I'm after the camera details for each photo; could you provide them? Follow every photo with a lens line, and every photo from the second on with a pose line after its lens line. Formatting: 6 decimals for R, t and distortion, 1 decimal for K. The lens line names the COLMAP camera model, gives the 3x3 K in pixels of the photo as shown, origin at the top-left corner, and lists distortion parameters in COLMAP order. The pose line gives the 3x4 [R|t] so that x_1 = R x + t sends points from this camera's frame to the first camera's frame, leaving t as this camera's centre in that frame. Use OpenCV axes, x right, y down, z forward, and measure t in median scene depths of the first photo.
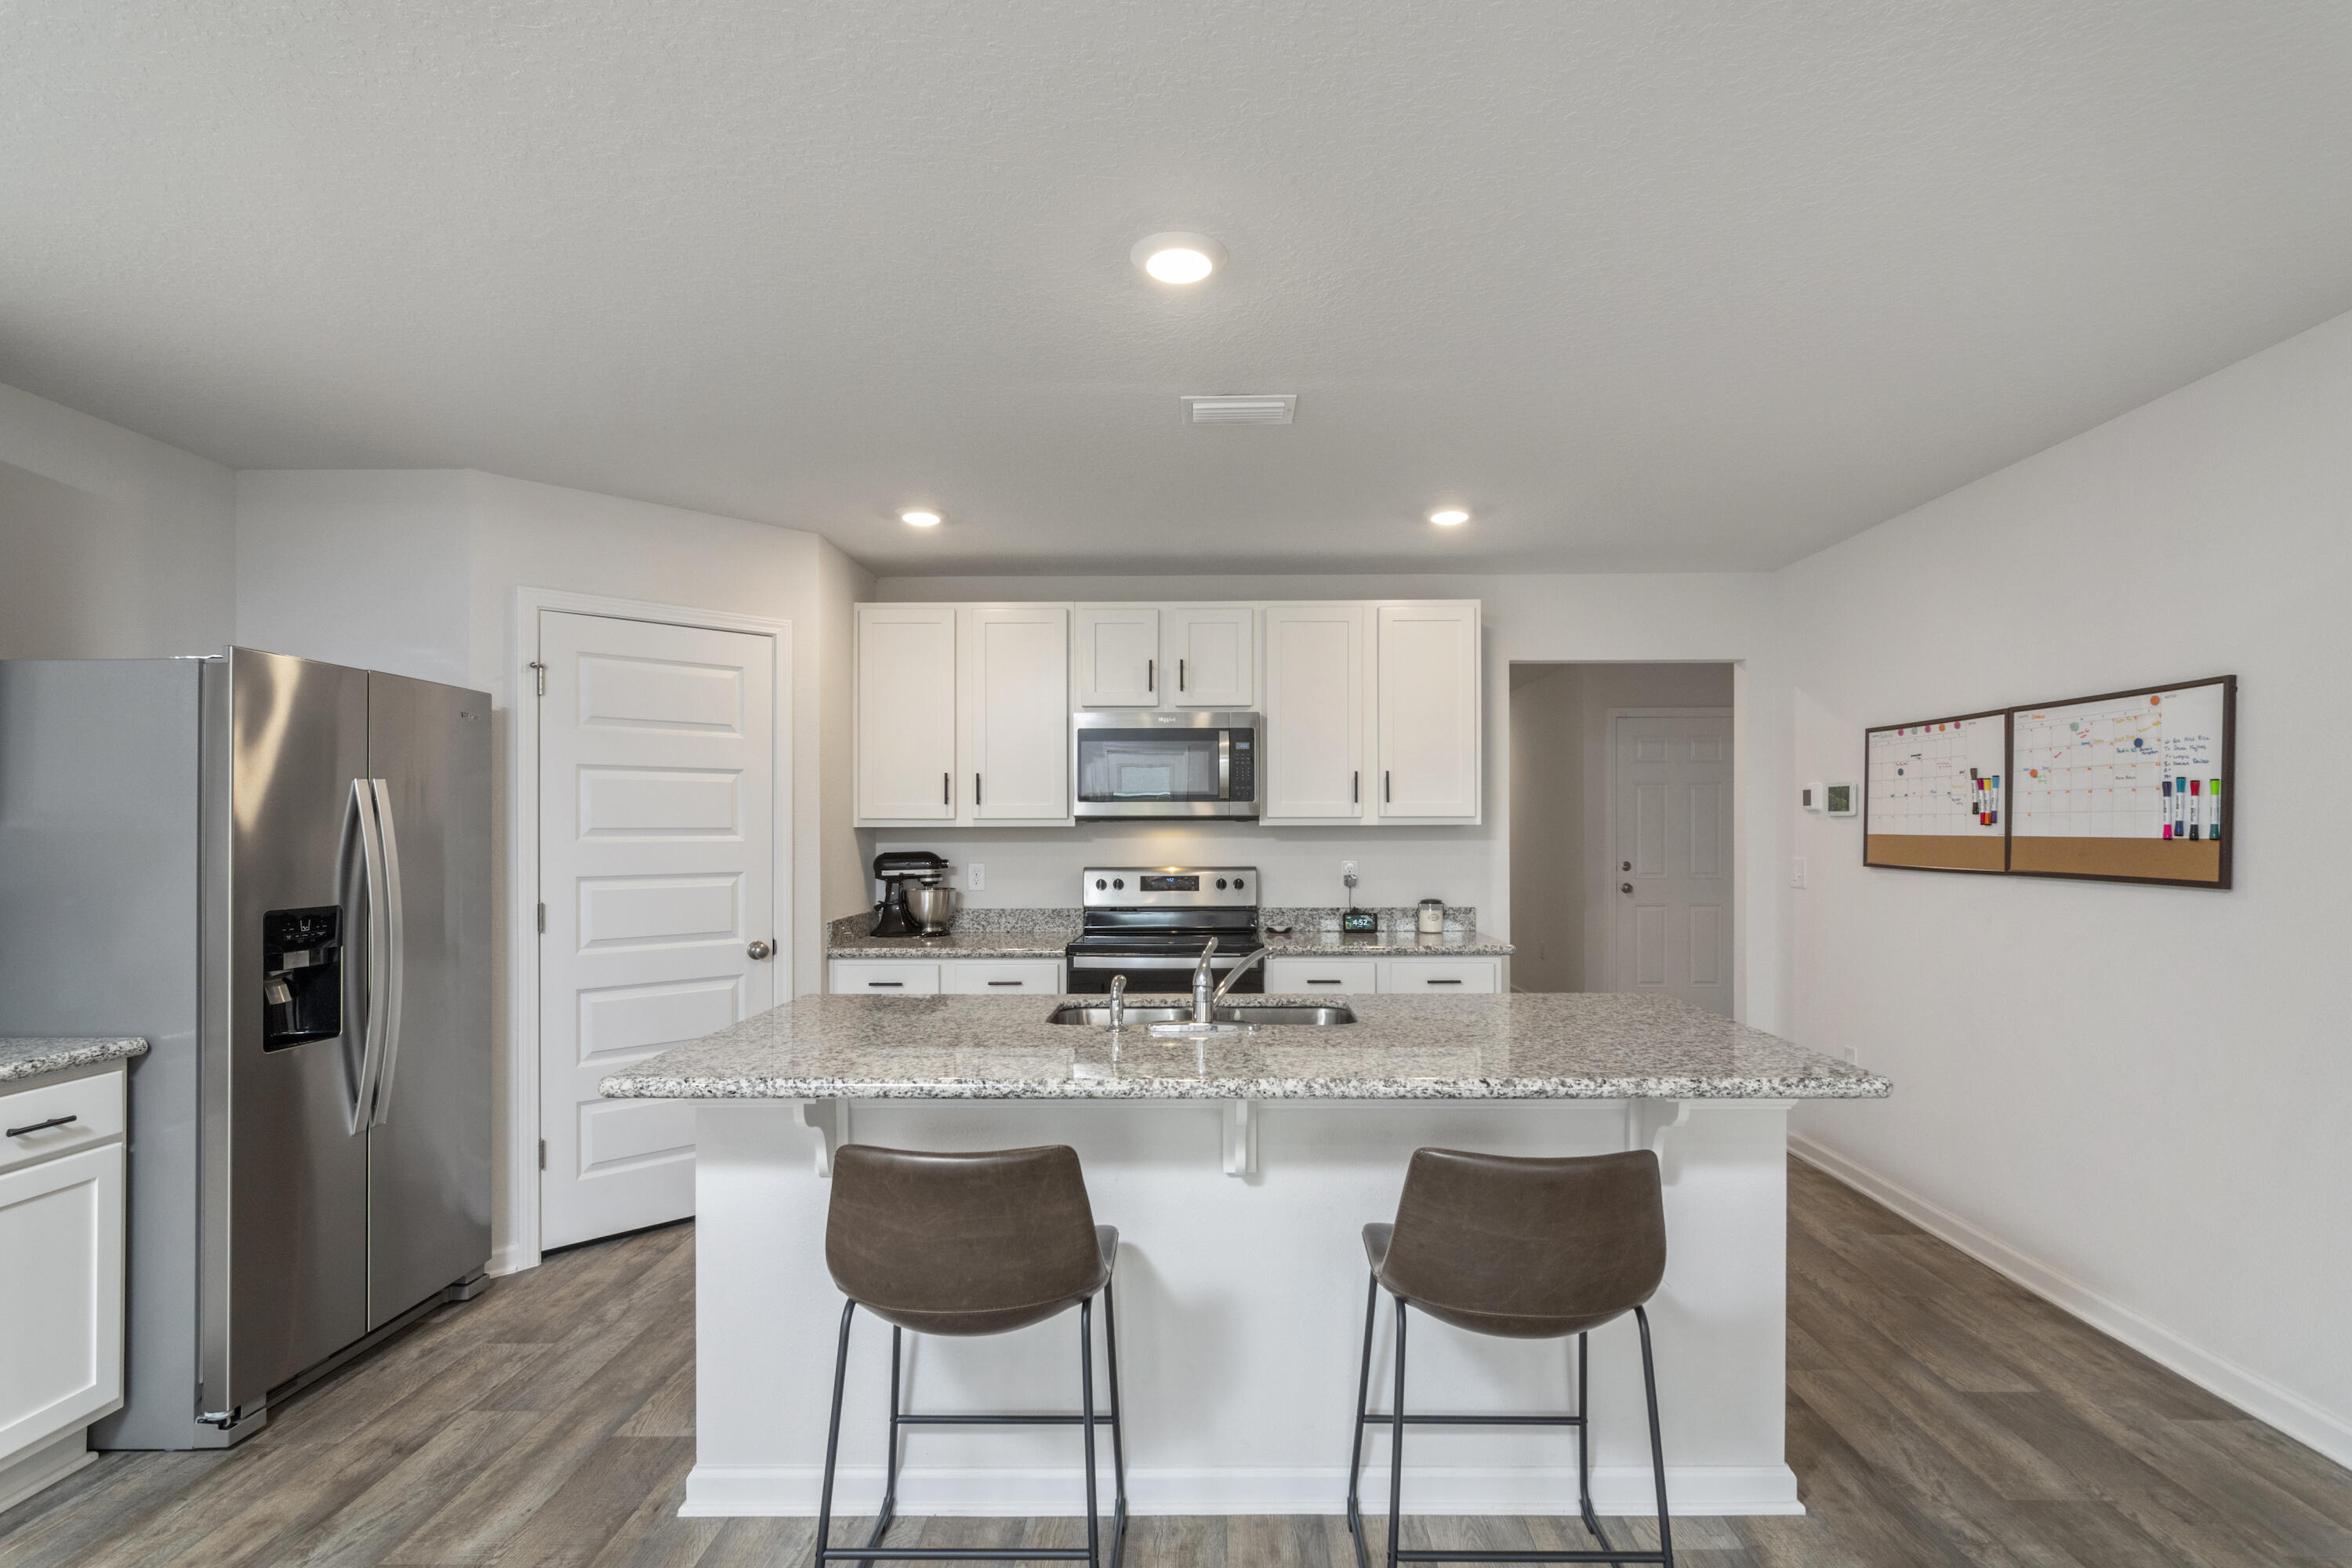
lens RADIAL K [[1114.6, 0, 1166.0], [0, 1114.6, 819.7], [0, 0, 1]] dist [-0.000631, 0.001101]
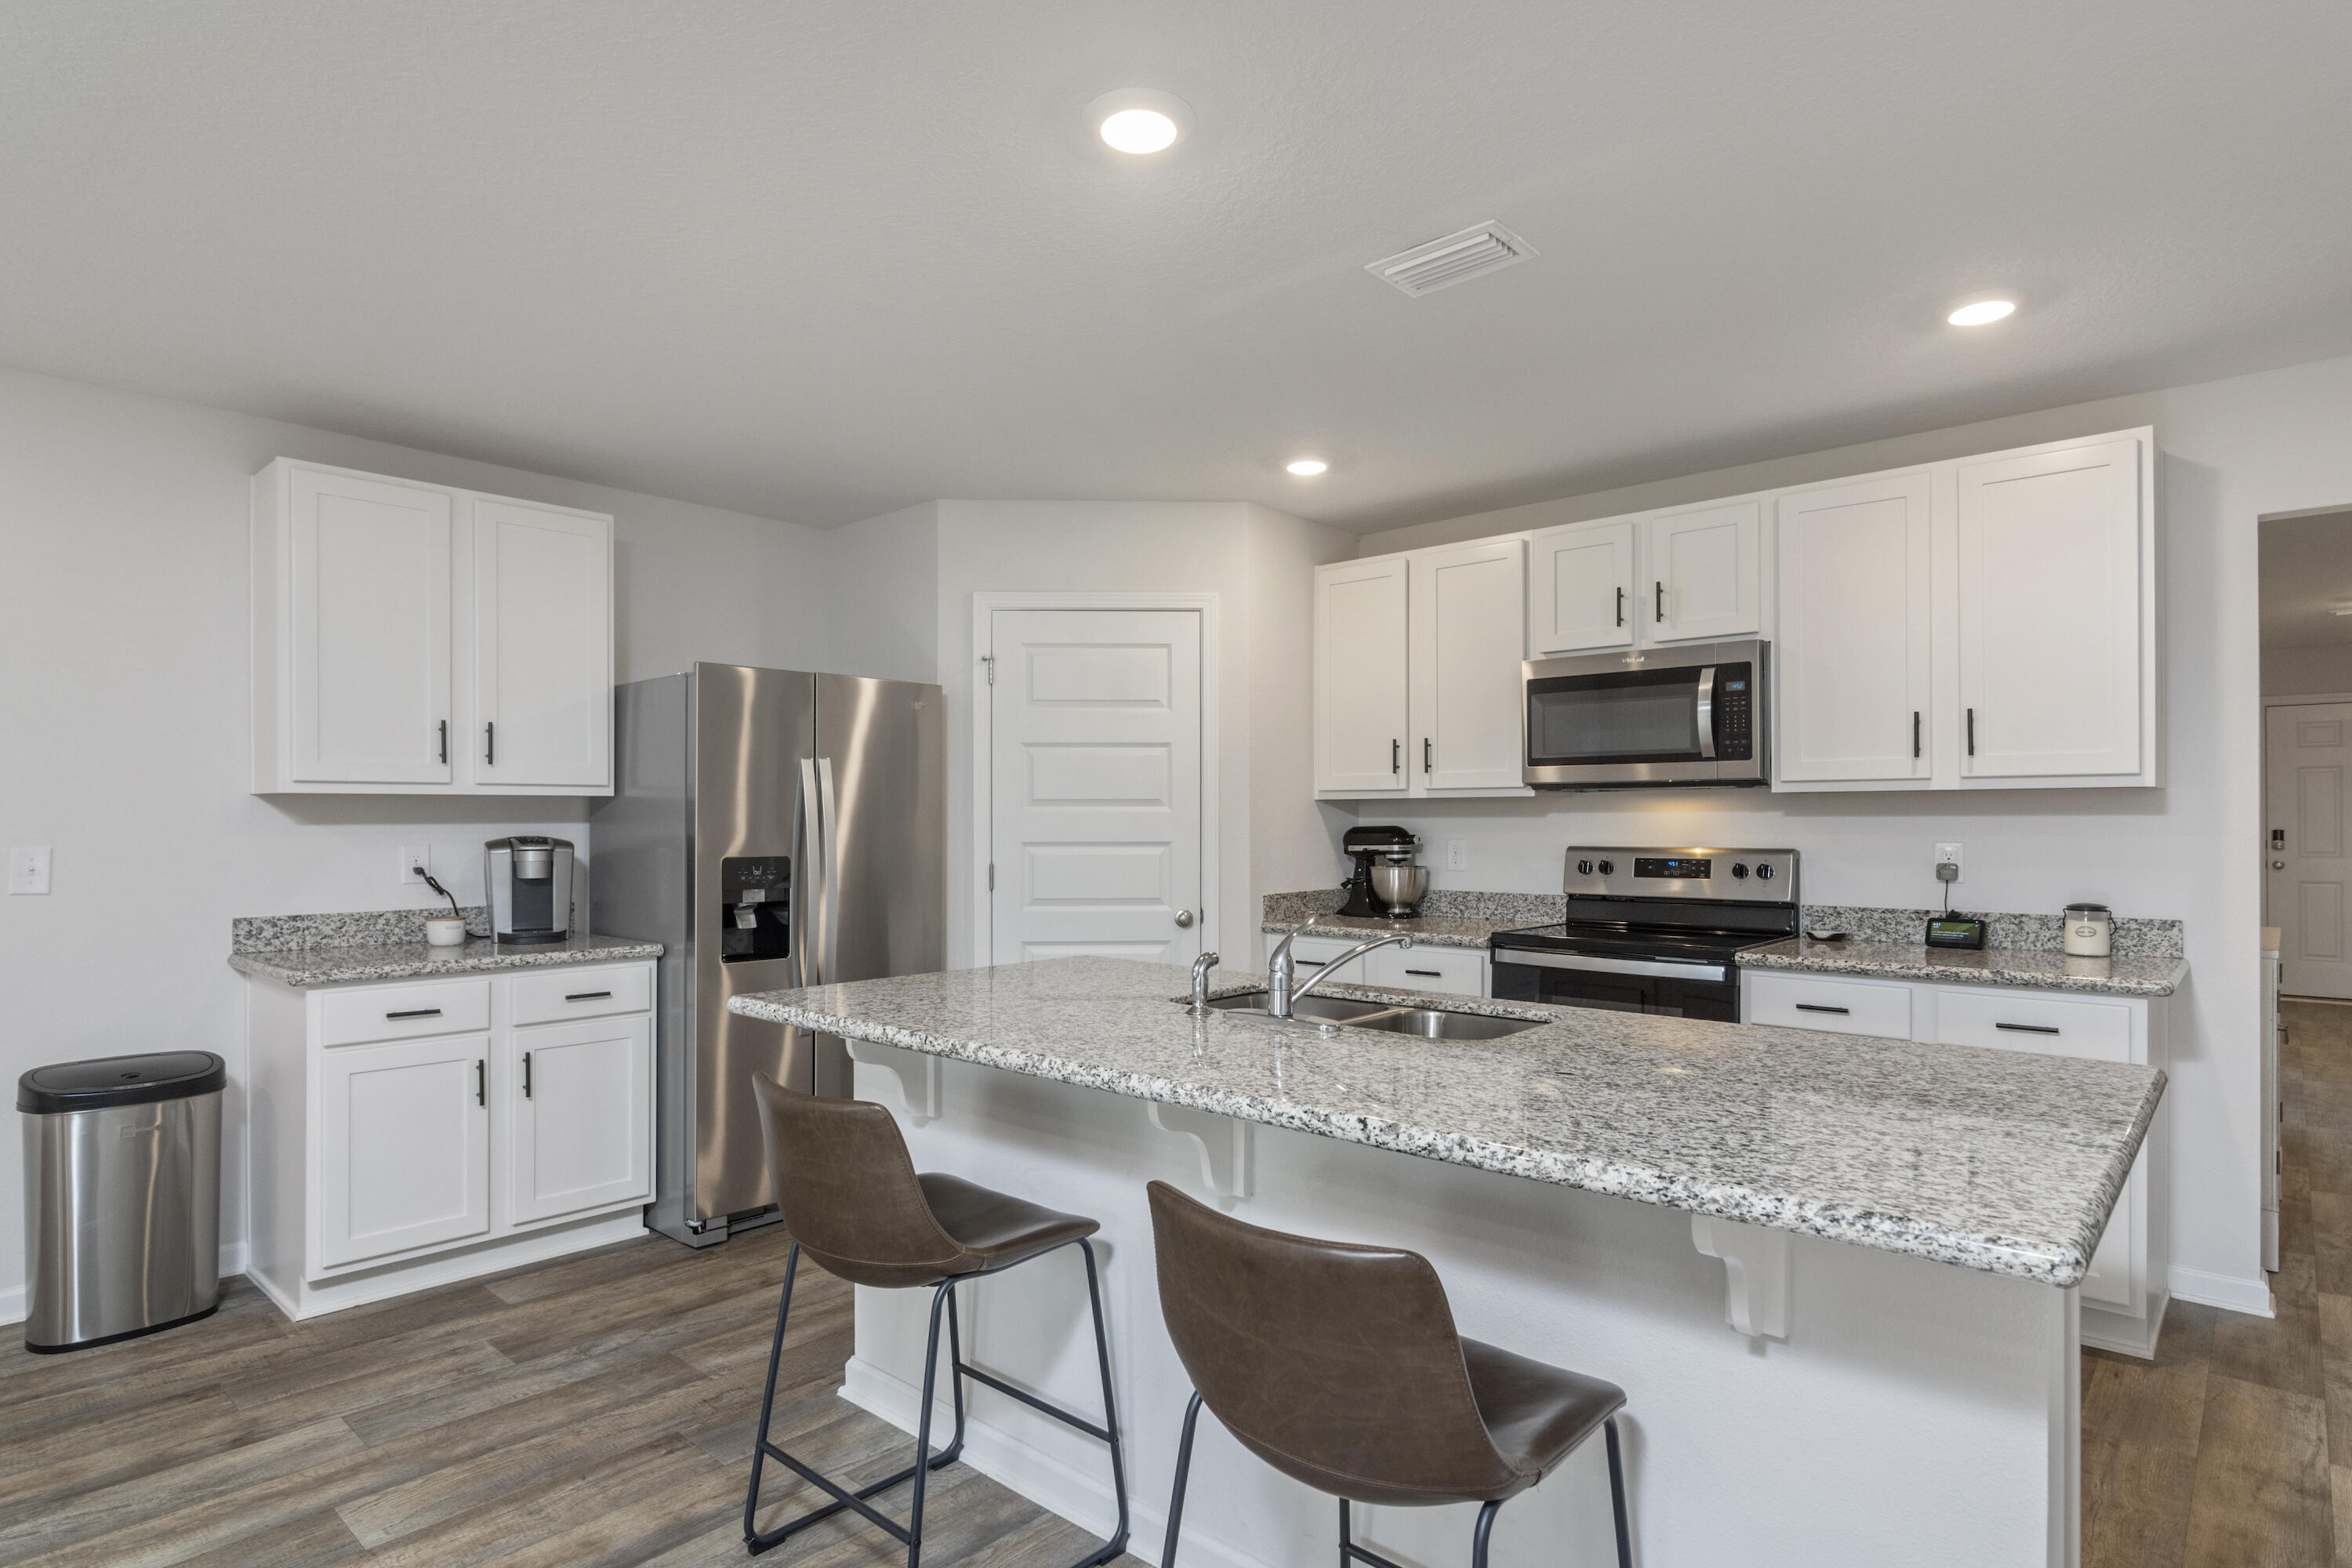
lens RADIAL K [[1195.0, 0, 1180.0], [0, 1195.0, 795.1], [0, 0, 1]] dist [-0.000260, -0.001827]
pose [[0.759080, -0.010751, -0.650909, 0.317367], [0.005352, 0.999933, -0.010274, 0.013862], [0.650976, 0.004315, 0.759086, 0.150763]]
